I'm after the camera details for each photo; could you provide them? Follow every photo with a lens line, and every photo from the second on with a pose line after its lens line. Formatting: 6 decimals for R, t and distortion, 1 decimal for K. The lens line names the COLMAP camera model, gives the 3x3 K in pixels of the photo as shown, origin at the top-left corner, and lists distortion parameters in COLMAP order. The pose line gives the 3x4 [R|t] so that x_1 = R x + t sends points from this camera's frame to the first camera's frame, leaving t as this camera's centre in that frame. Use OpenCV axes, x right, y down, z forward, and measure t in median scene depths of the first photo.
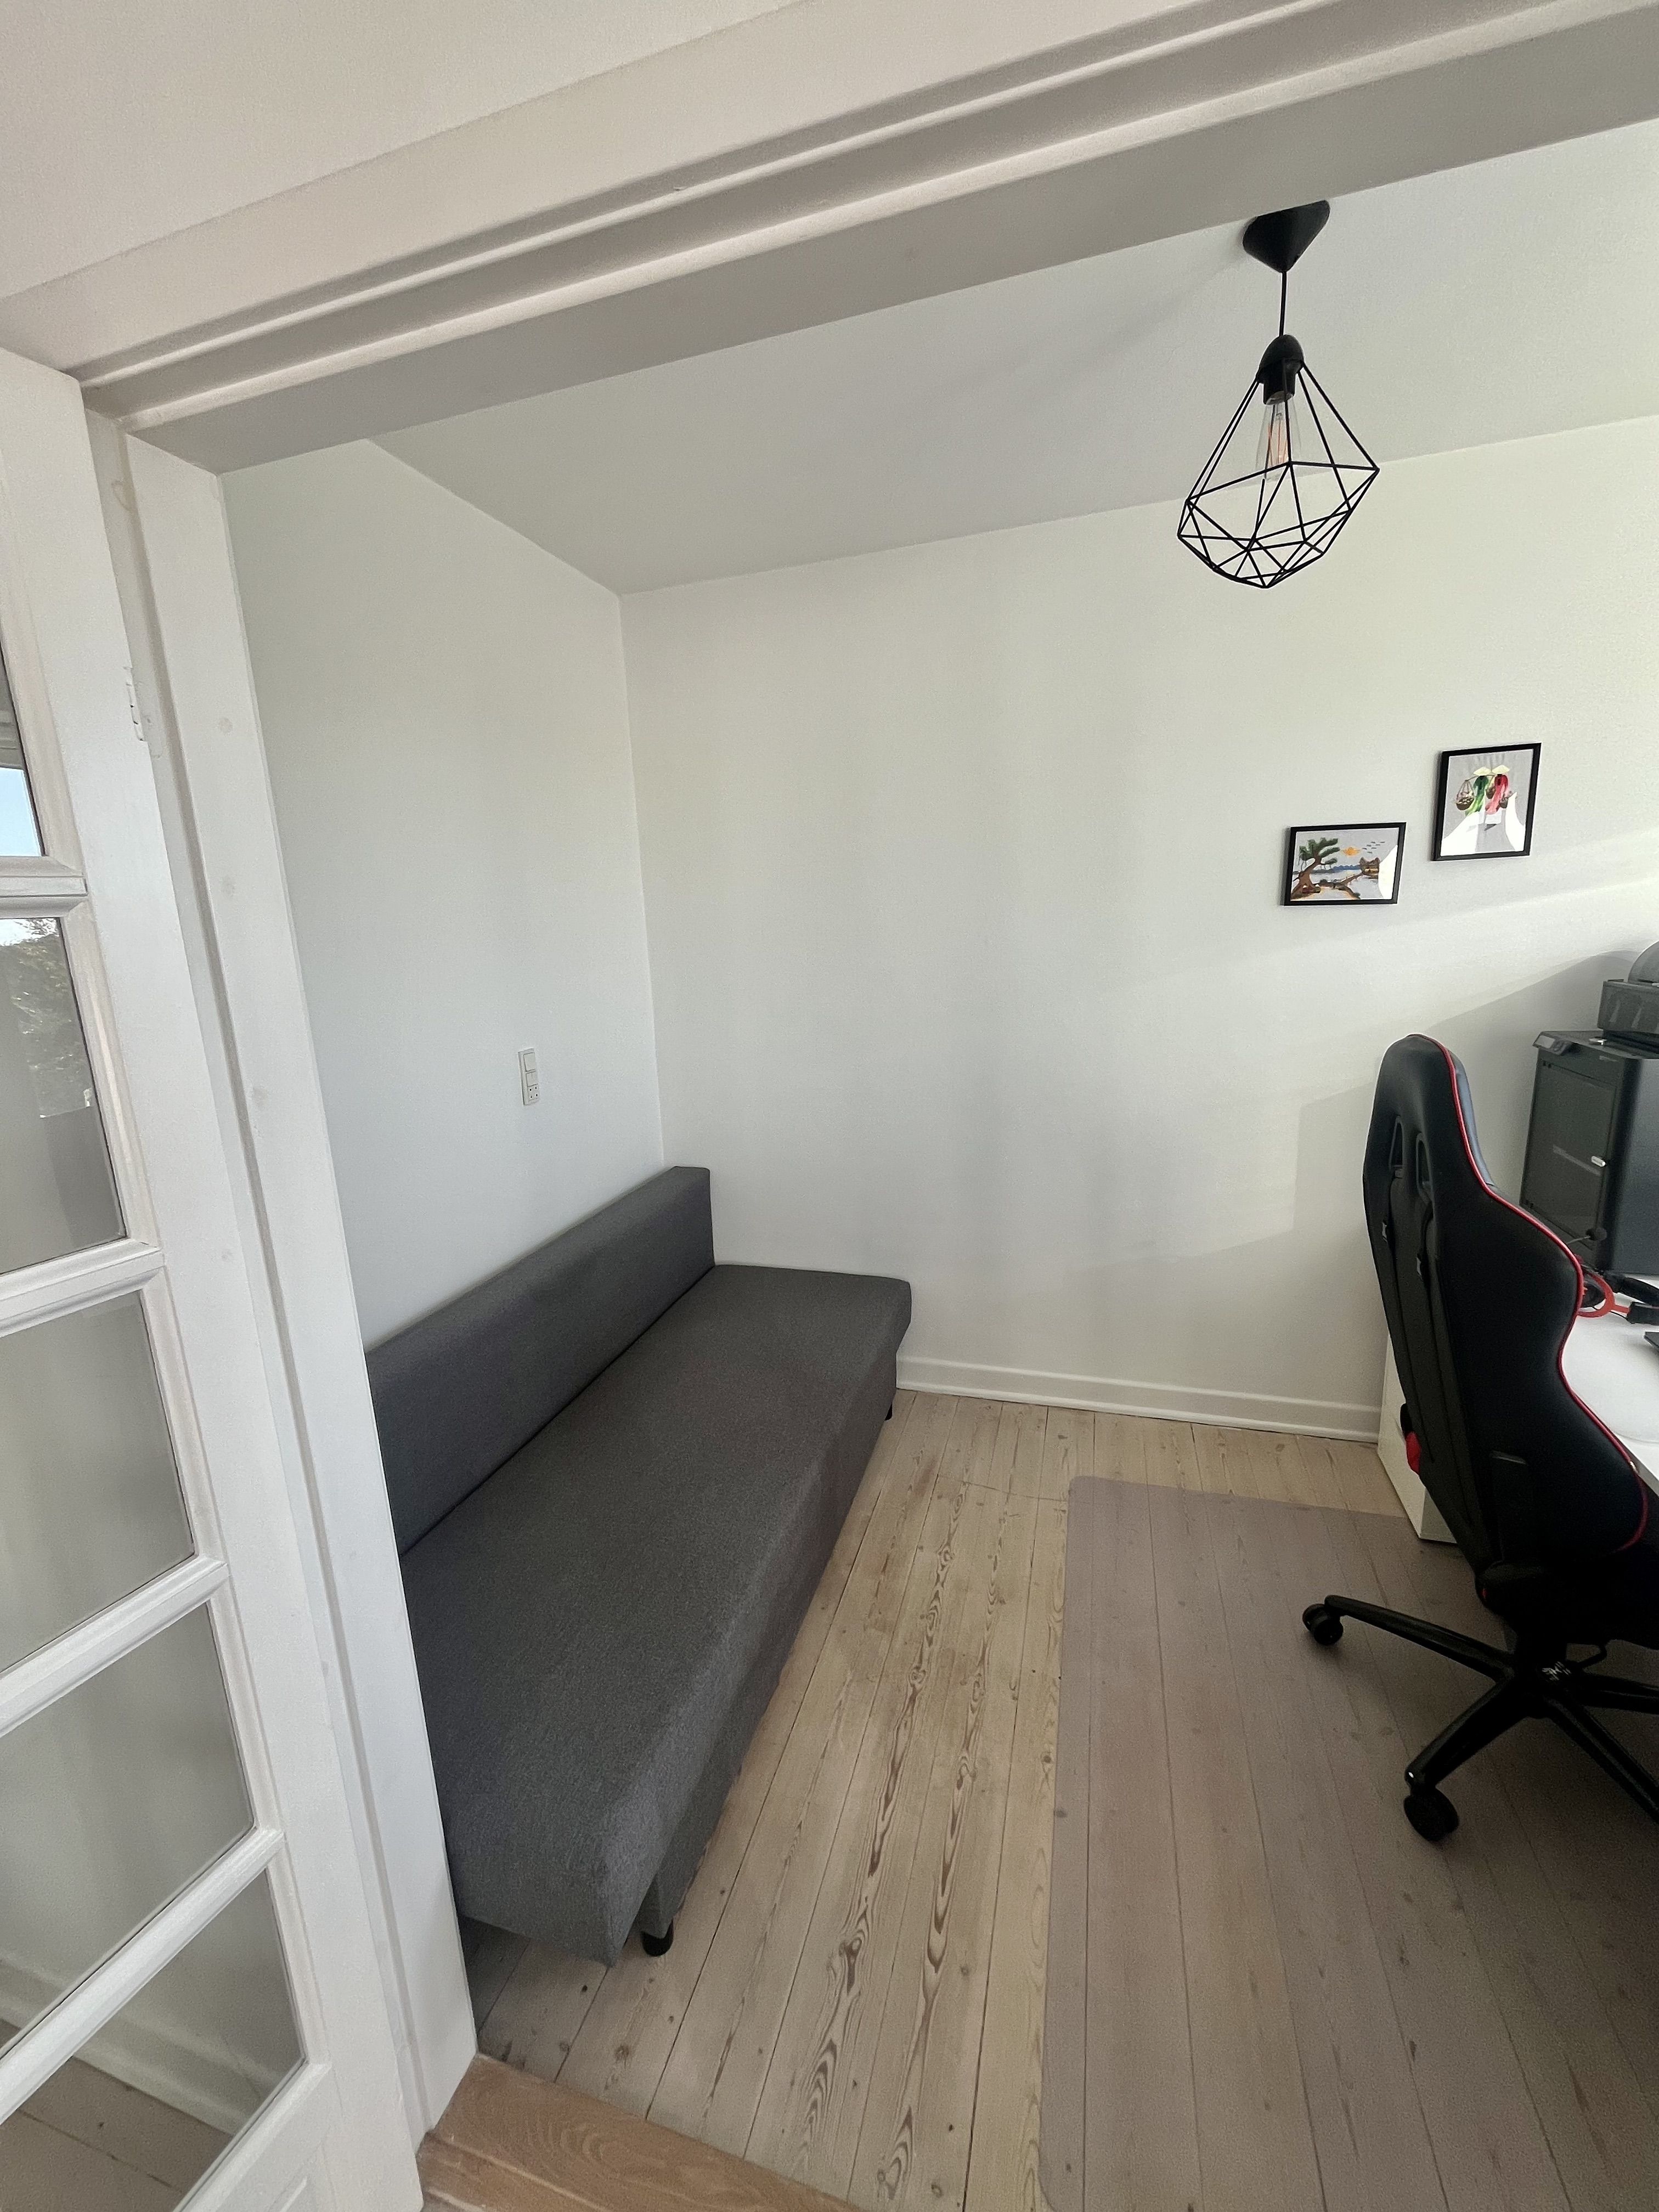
lens RADIAL K [[892.2, 0, 821.3], [0, 892.2, 1099.2], [0, 0, 1]] dist [-0.007457, 0.002416]
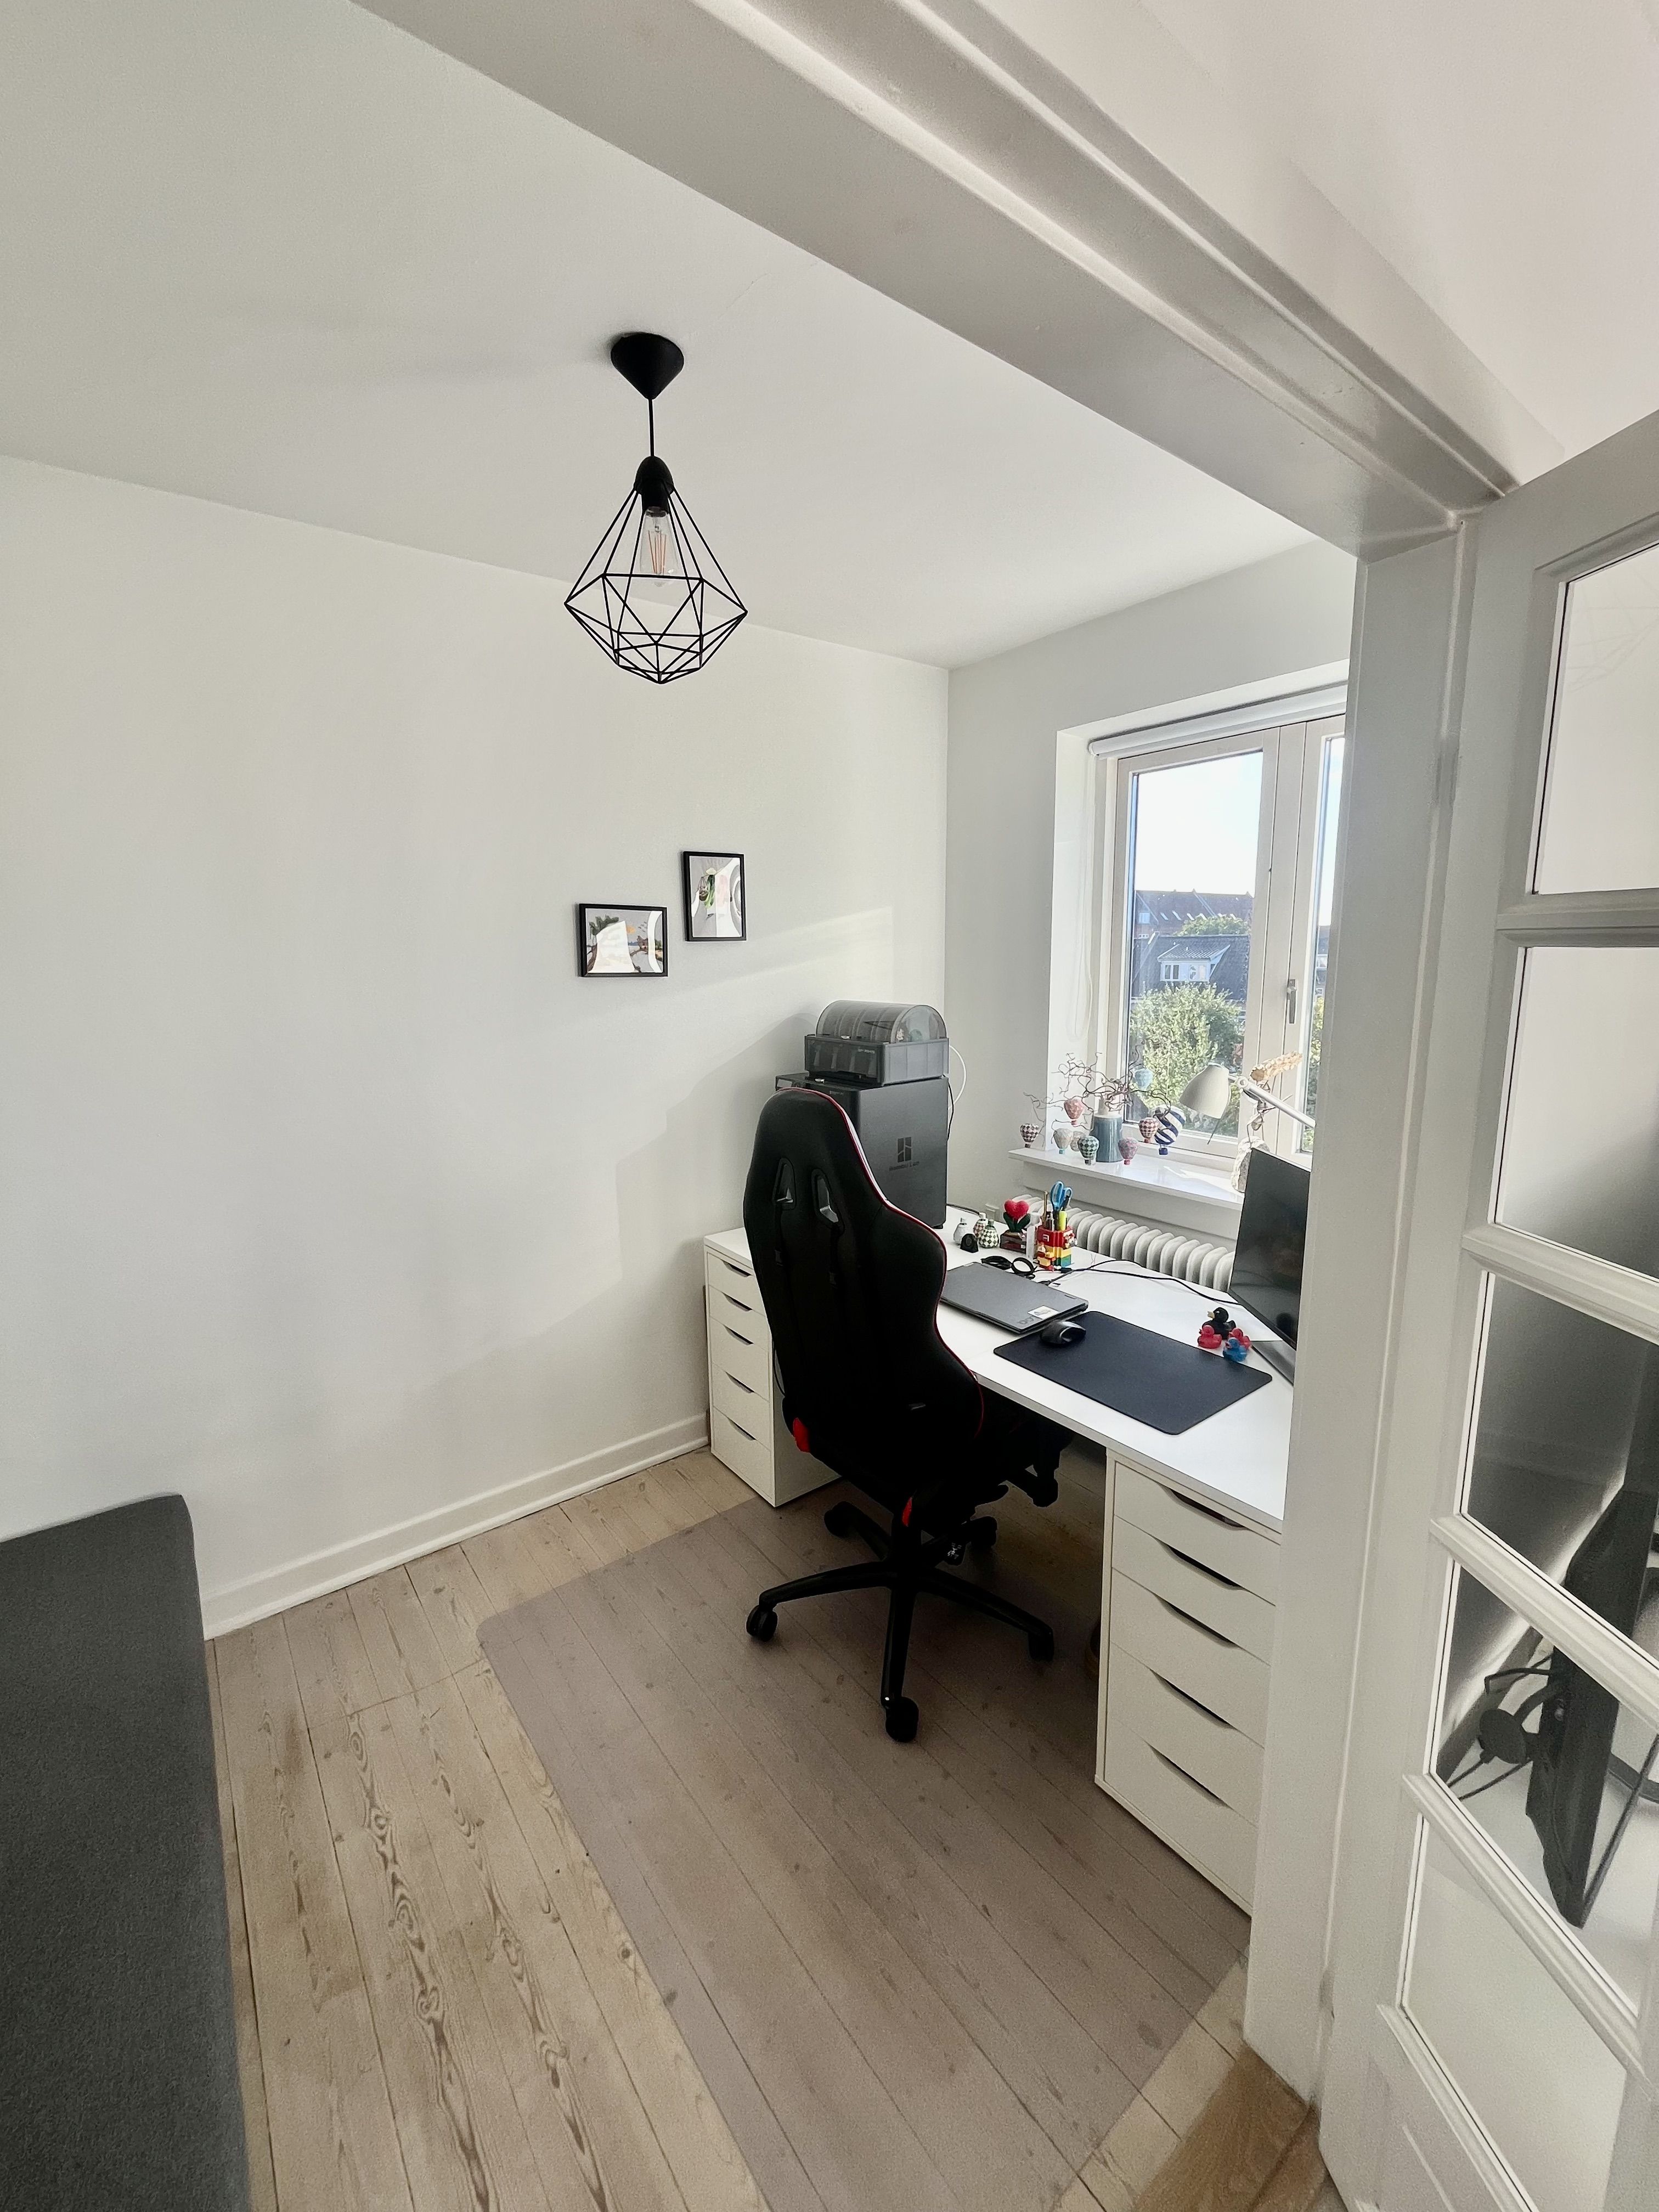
lens RADIAL K [[892.2, 0, 821.3], [0, 892.2, 1099.2], [0, 0, 1]] dist [-0.007457, 0.002416]
pose [[0.585206, -0.099591, 0.804745, -0.194080], [0.156205, 0.987687, 0.008640, -0.044001], [-0.795697, 0.120649, 0.593557, 0.186018]]
